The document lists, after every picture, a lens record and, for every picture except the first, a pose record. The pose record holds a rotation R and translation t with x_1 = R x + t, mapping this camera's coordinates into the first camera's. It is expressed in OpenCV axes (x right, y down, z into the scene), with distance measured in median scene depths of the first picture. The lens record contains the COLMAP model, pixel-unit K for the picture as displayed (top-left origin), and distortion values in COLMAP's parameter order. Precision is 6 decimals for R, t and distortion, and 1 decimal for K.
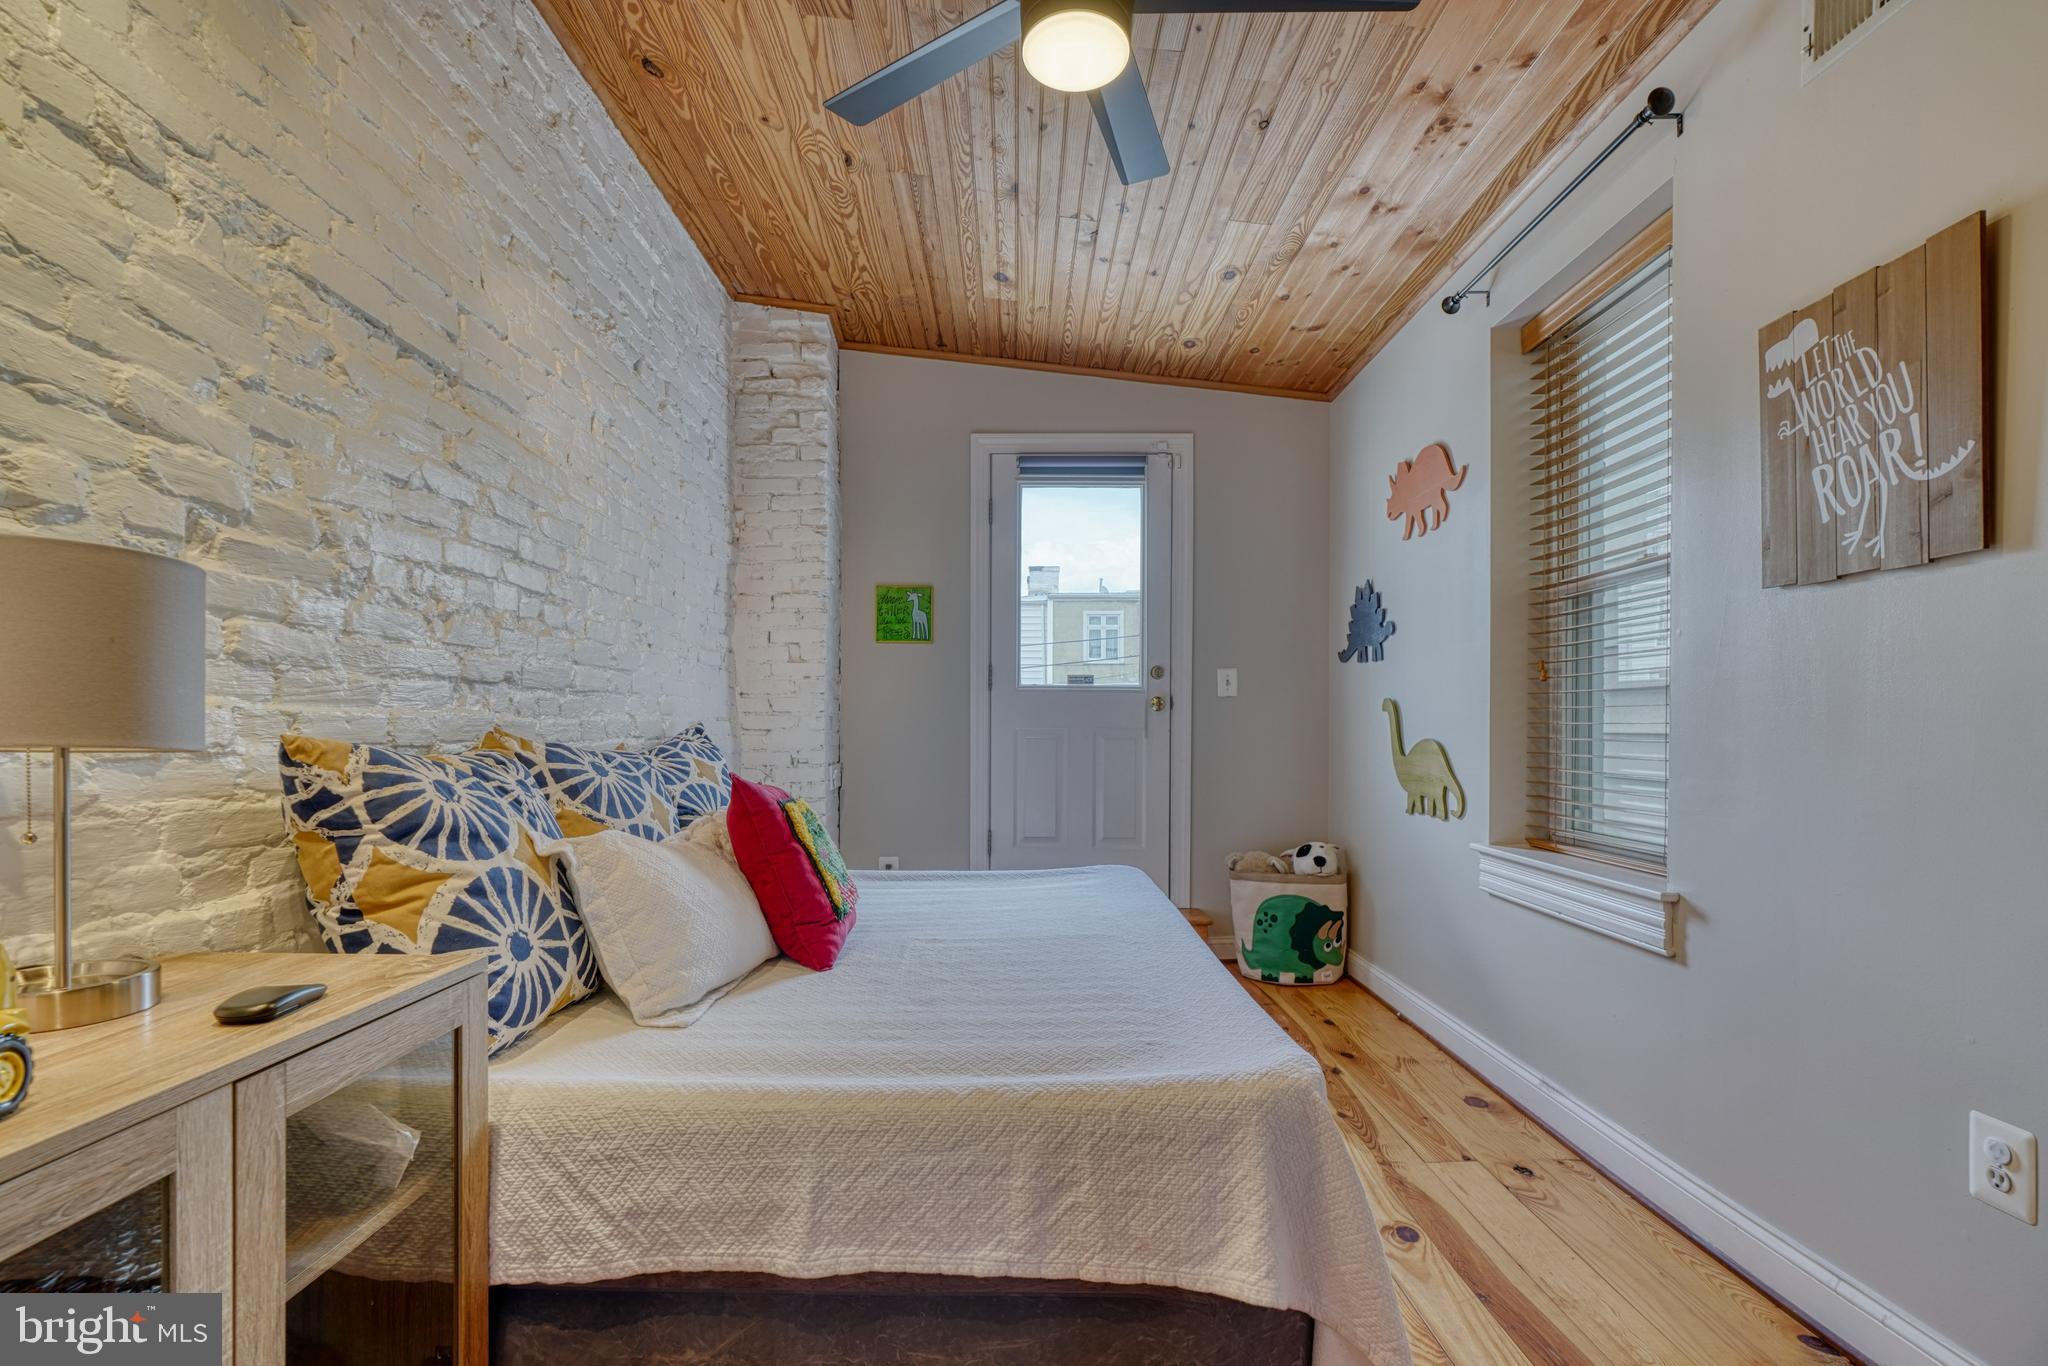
lens RADIAL K [[938.4, 0, 1025.4], [0, 938.4, 699.4], [0, 0, 1]] dist [-0.003156, 0.003523]
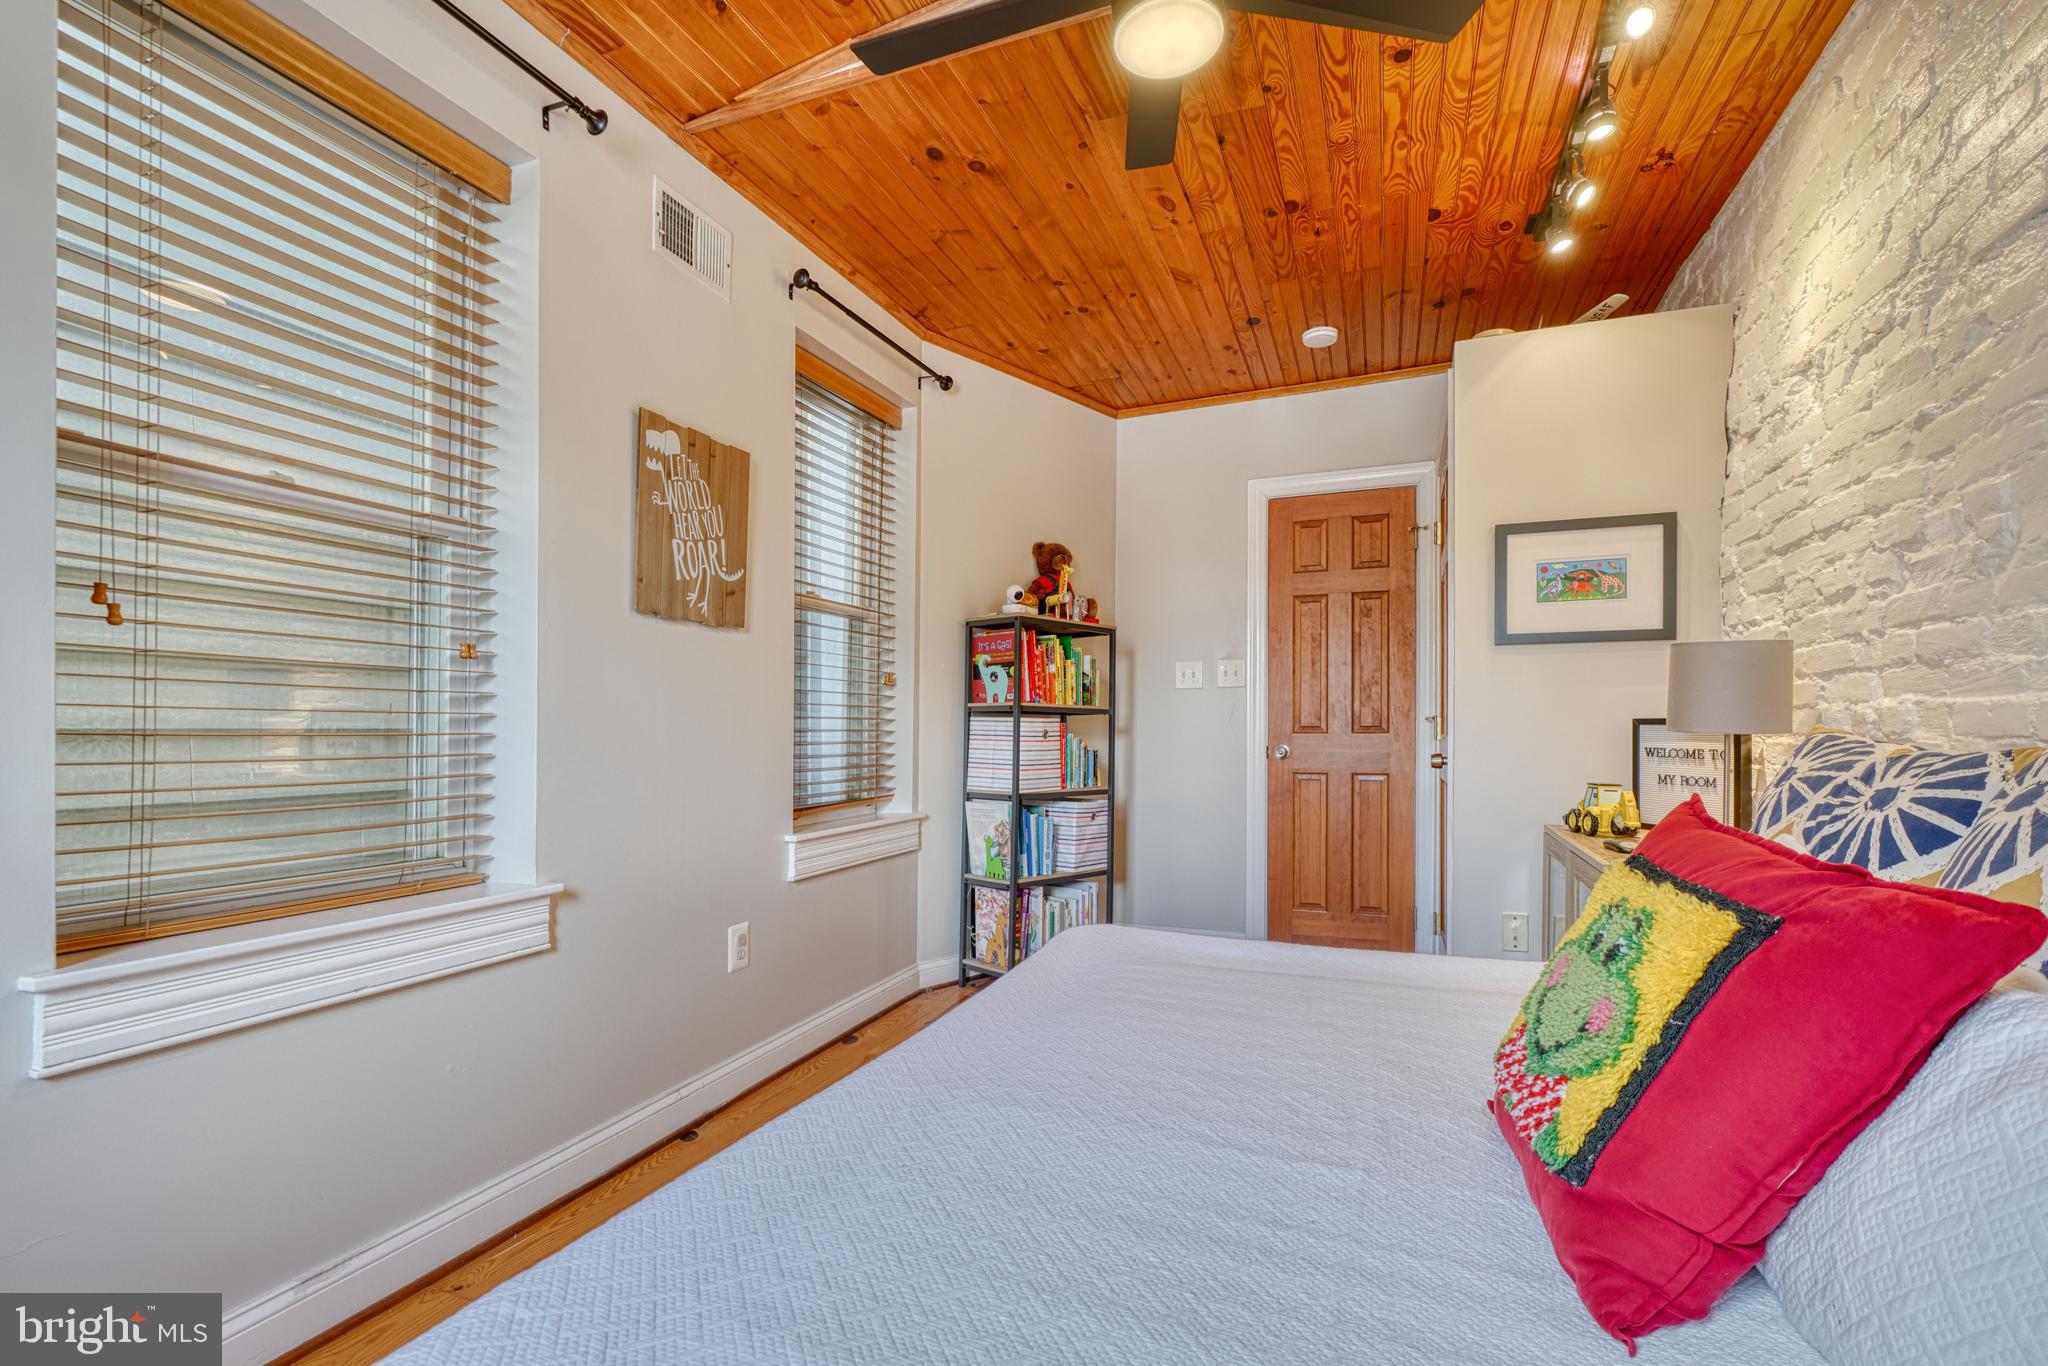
lens RADIAL K [[938.4, 0, 1034.7], [0, 938.4, 736.2], [0, 0, 1]] dist [-0.003156, 0.003523]
pose [[-0.934014, -0.003941, 0.357214, -0.190360], [-0.009847, 0.999843, -0.014717, 0.071881], [-0.357100, -0.017263, -0.933906, 2.230692]]
